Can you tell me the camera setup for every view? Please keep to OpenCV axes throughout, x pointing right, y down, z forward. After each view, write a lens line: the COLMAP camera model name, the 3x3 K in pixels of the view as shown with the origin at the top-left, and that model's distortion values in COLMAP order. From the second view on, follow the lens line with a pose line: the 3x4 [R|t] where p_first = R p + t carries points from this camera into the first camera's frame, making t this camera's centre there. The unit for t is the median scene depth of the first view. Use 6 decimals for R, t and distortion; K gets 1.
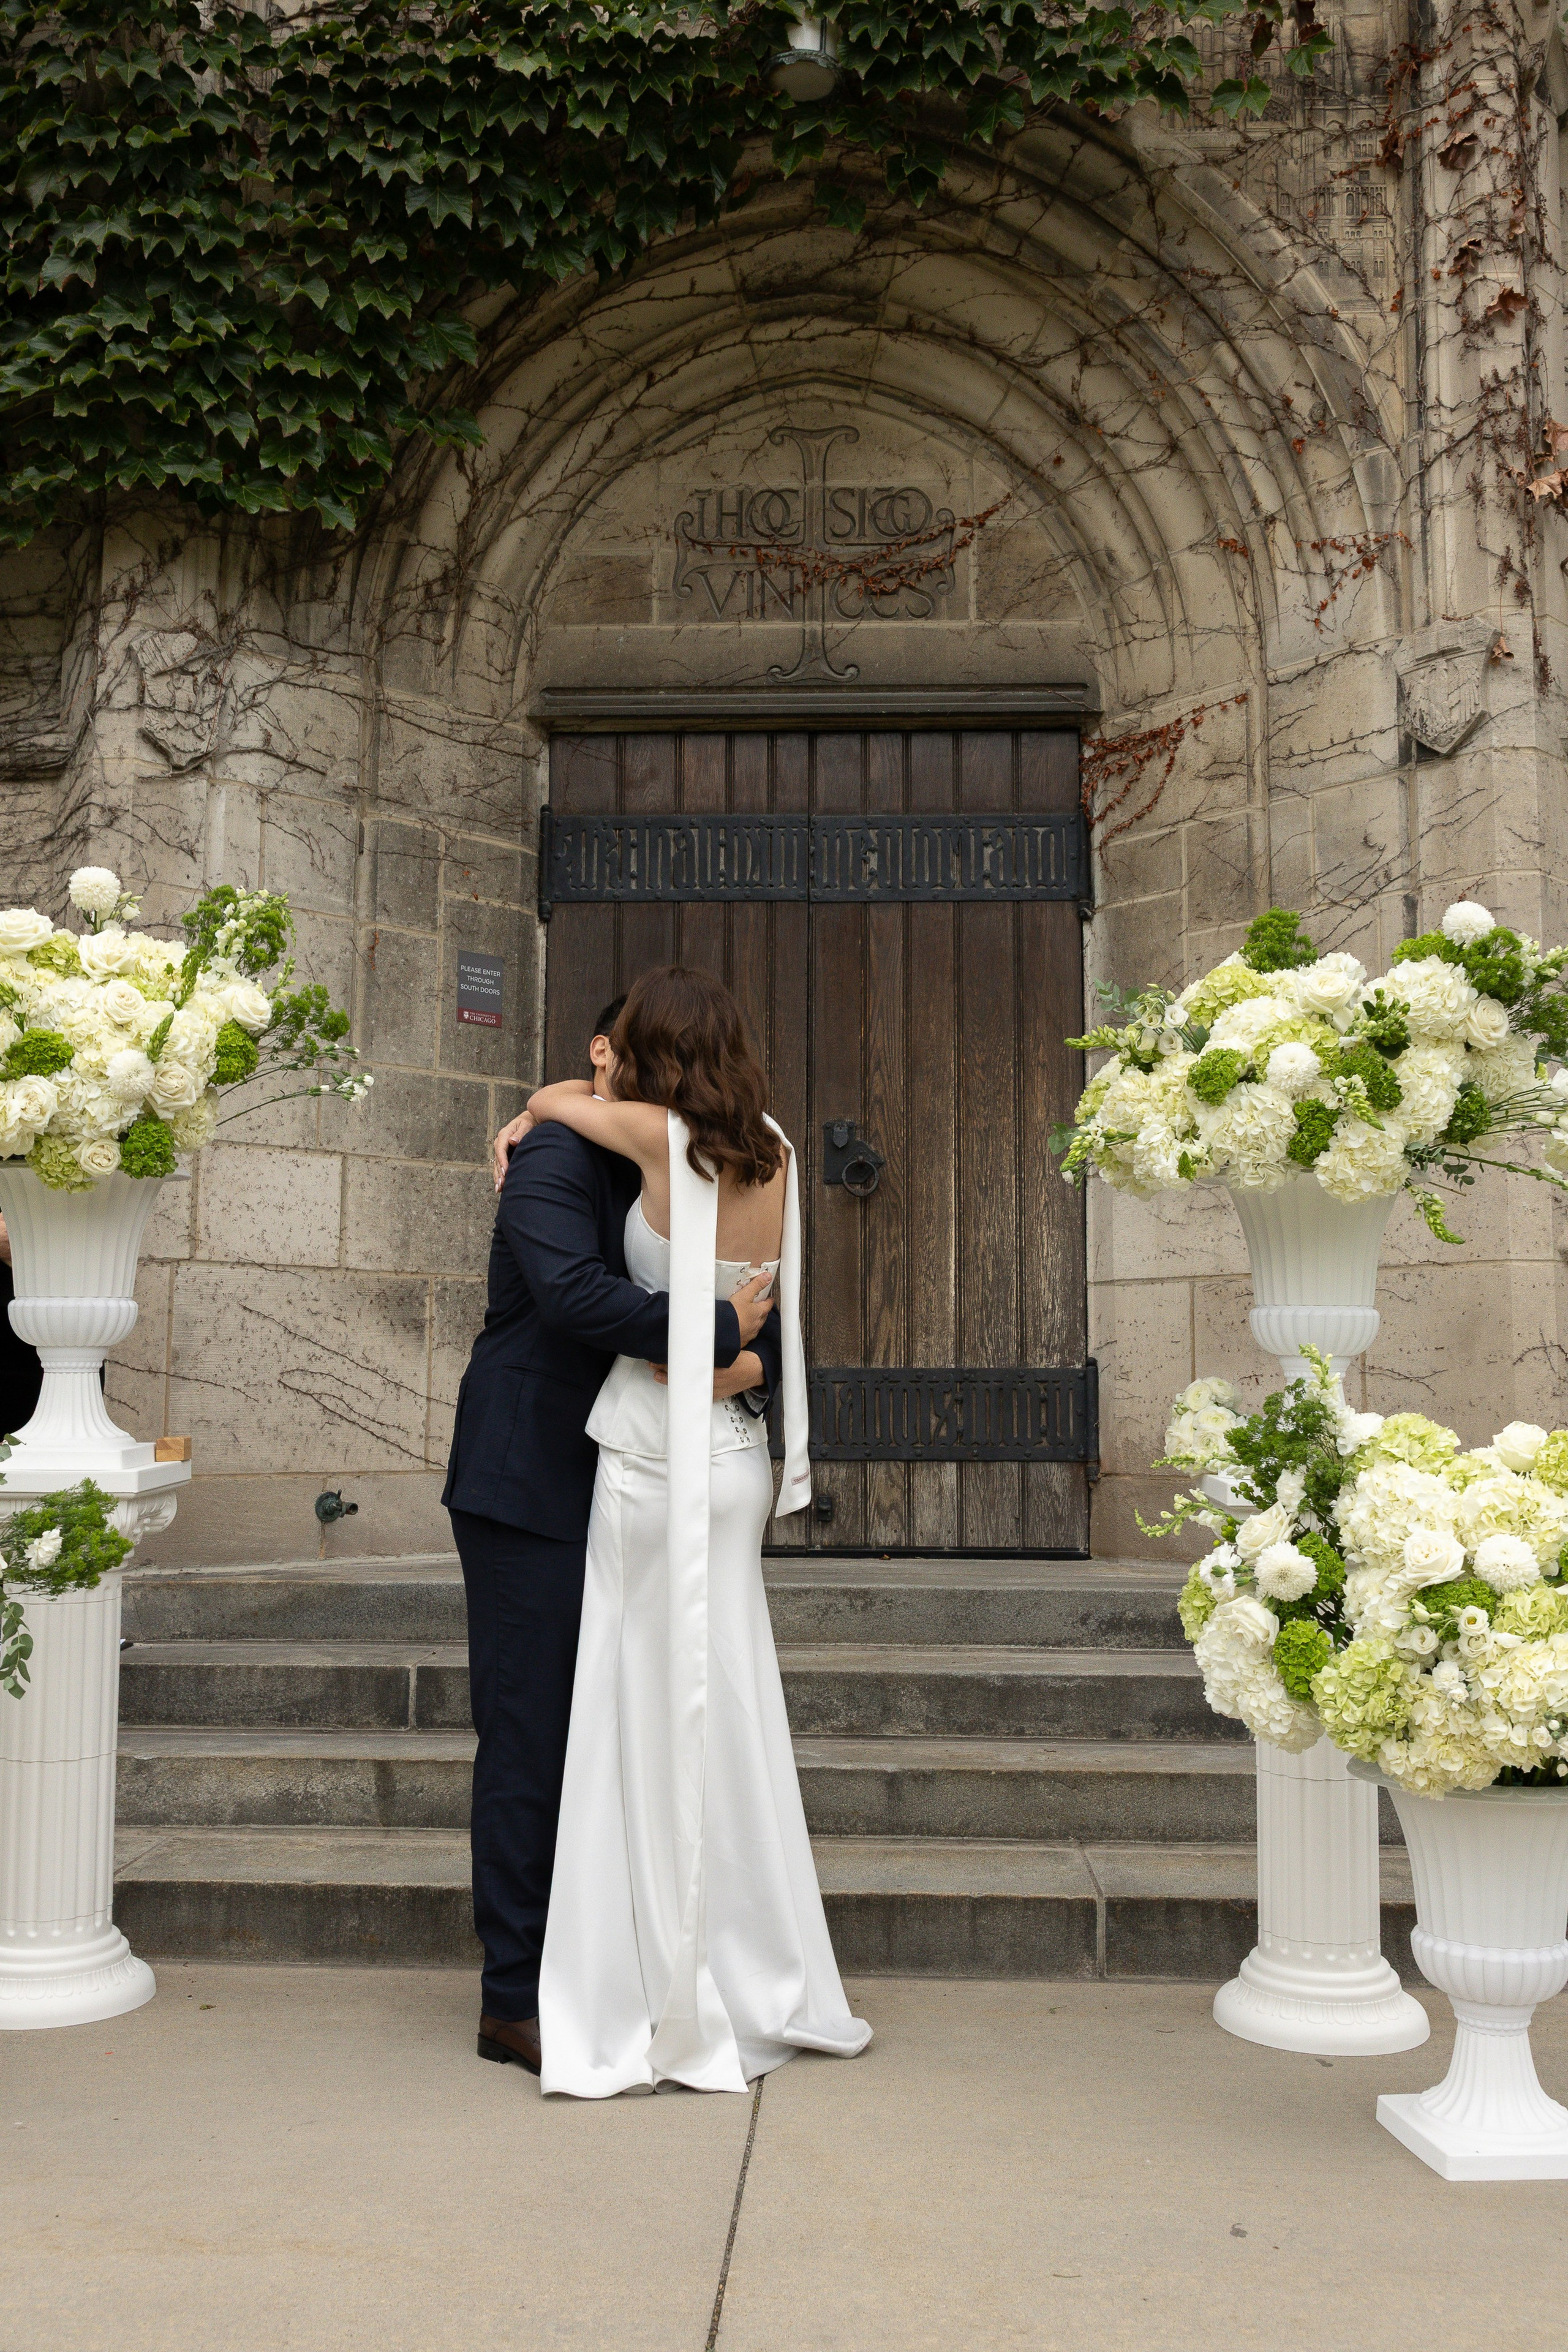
lens RADIAL K [[1953.4, 0, 775.3], [0, 1953.4, 1161.2], [0, 0, 1]] dist [0.020321, 0.001898]
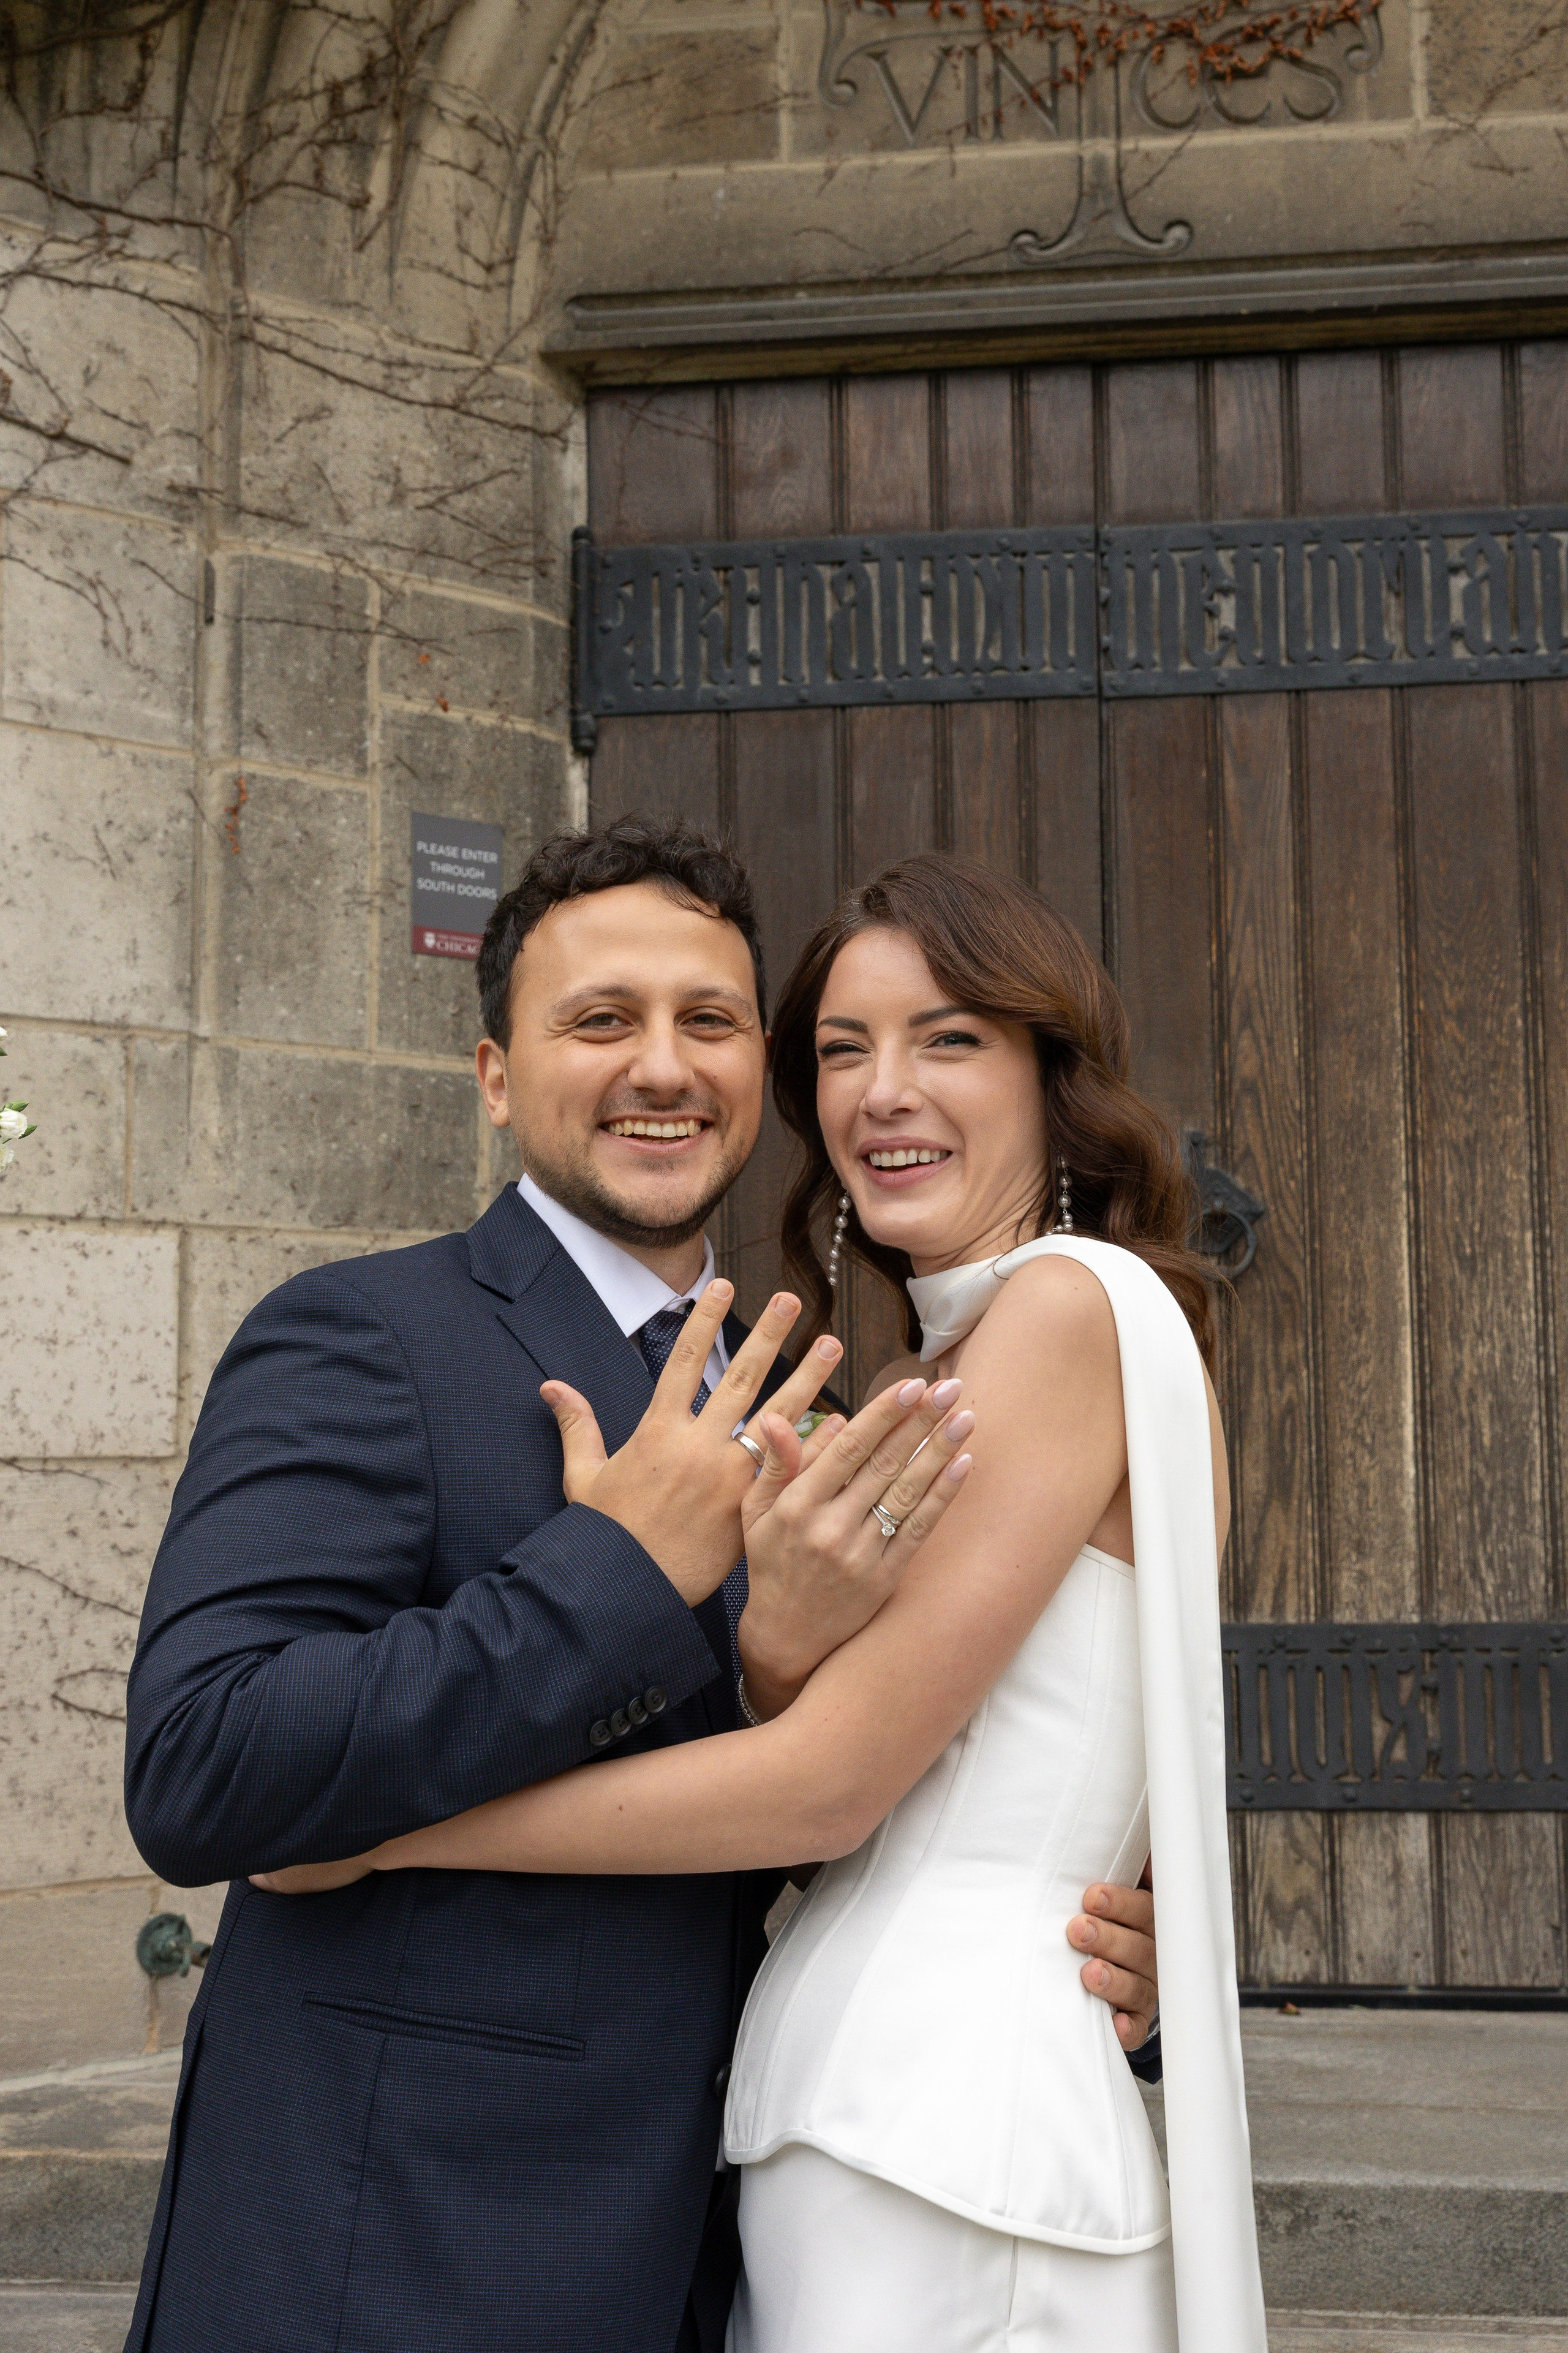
lens RADIAL K [[2760.0, 0, 791.9], [0, 2760.0, 1174.9], [0, 0, 1]] dist [0.029576, 0.000000]
pose [[0.997415, -0.021696, -0.068505, -0.016573], [0.022439, 0.999697, 0.010098, -0.018663], [0.068265, -0.011609, 0.997600, 0.285176]]
